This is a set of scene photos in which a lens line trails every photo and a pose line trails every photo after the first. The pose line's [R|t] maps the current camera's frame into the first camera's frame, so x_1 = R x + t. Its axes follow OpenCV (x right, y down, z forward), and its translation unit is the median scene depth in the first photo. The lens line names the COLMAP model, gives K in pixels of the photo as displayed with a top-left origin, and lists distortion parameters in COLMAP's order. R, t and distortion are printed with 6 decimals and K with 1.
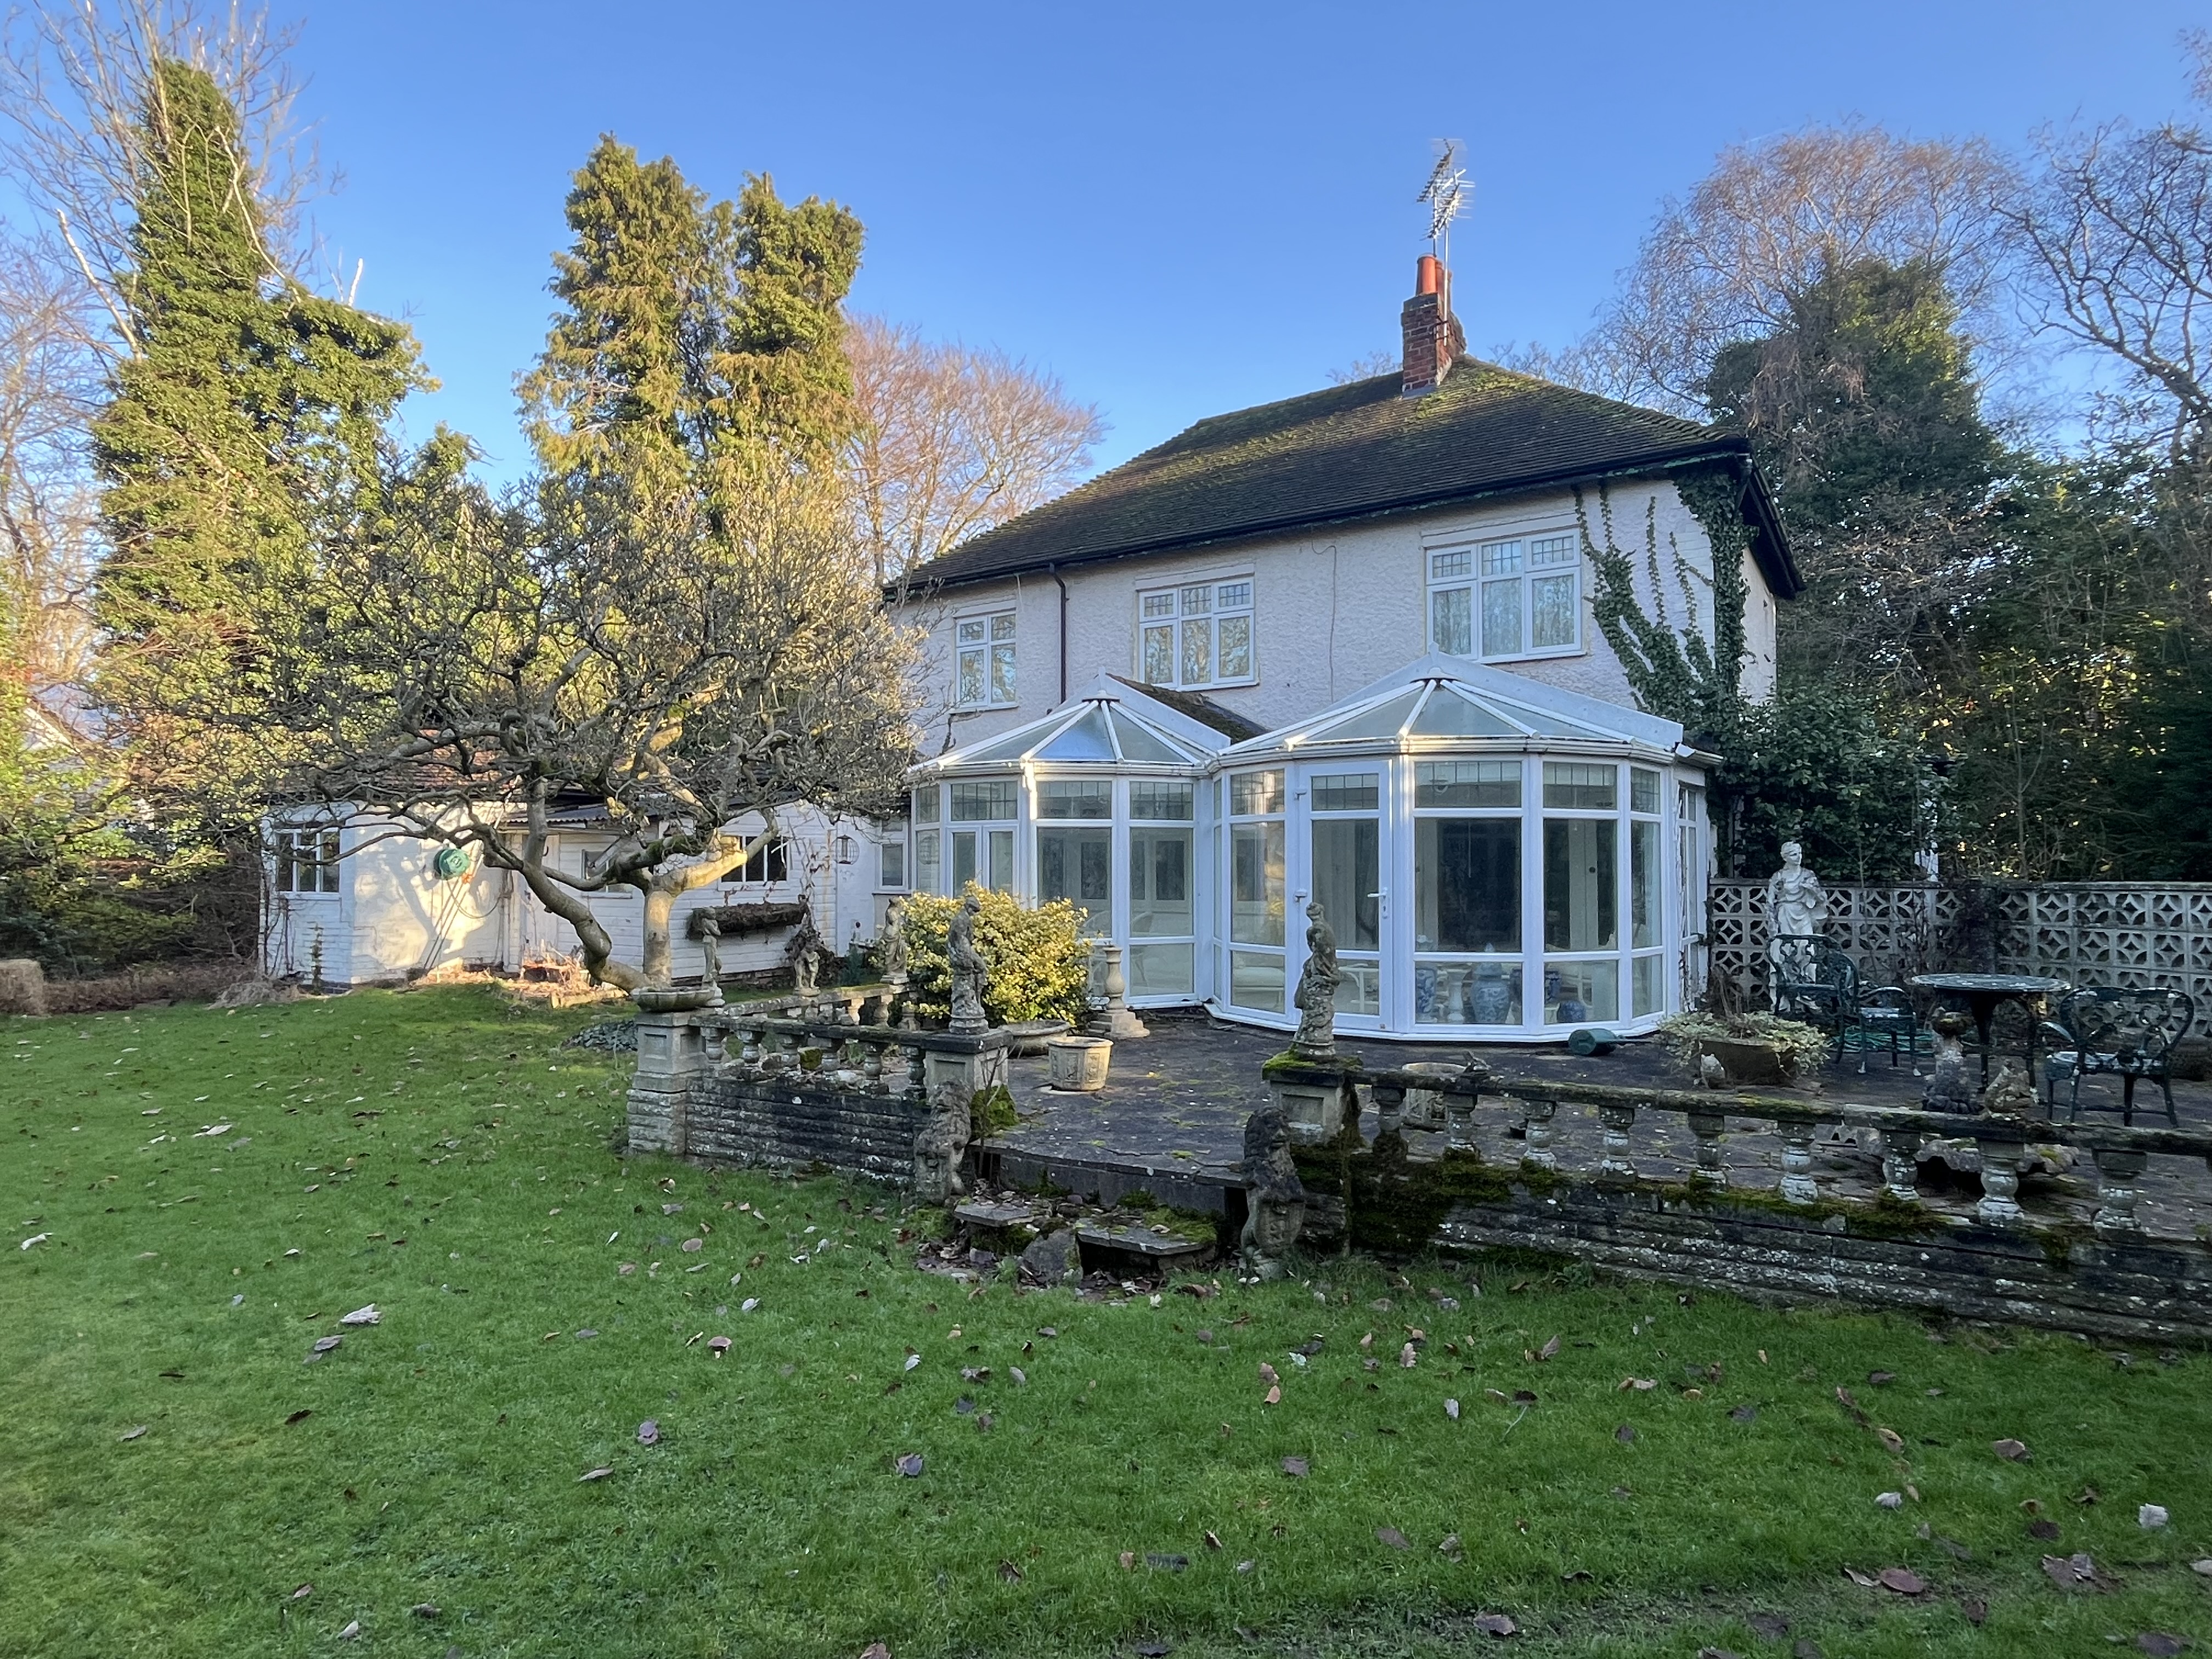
lens RADIAL K [[1221.3, 0, 1106.0], [0, 1221.3, 829.5], [0, 0, 1]] dist [-0.005104, -0.000198]
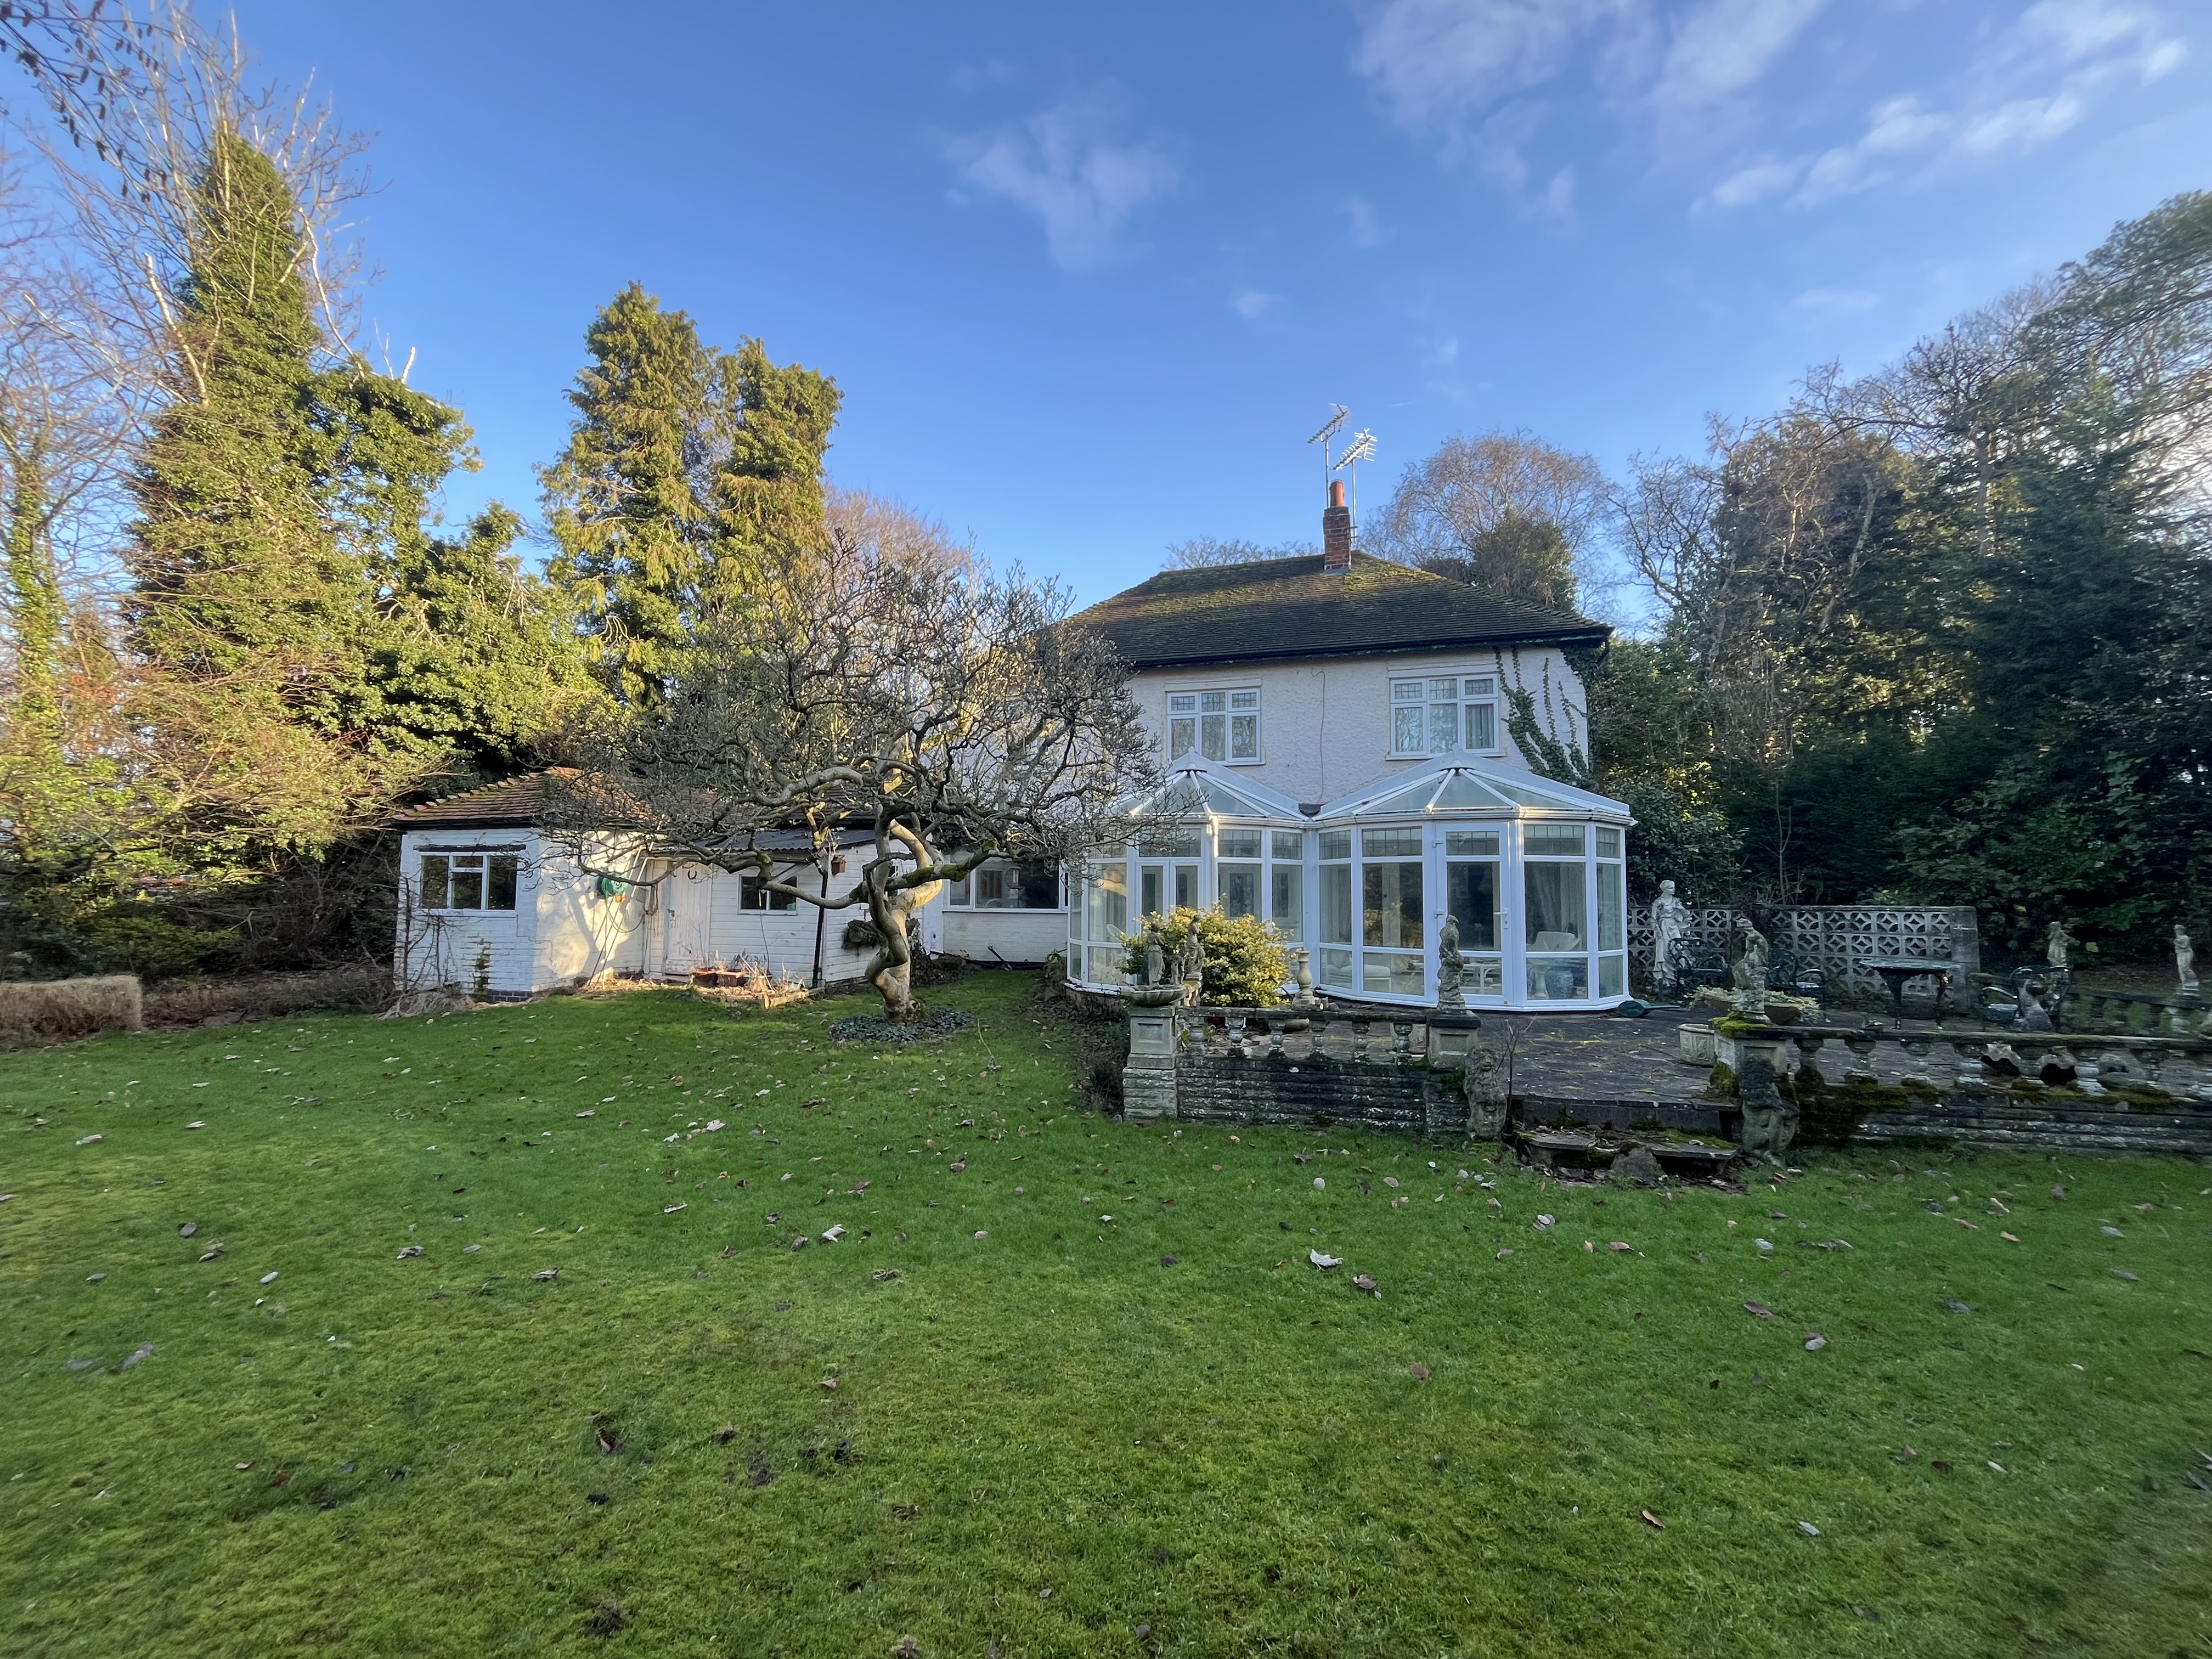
lens RADIAL K [[892.1, 0, 1105.6], [0, 892.1, 831.8], [0, 0, 1]] dist [-0.002682, -0.000885]
pose [[0.957820, 0.027184, 0.286081, -0.374073], [-0.016447, 0.999069, -0.039871, 0.004372], [-0.286898, 0.033484, 0.957376, 0.068531]]
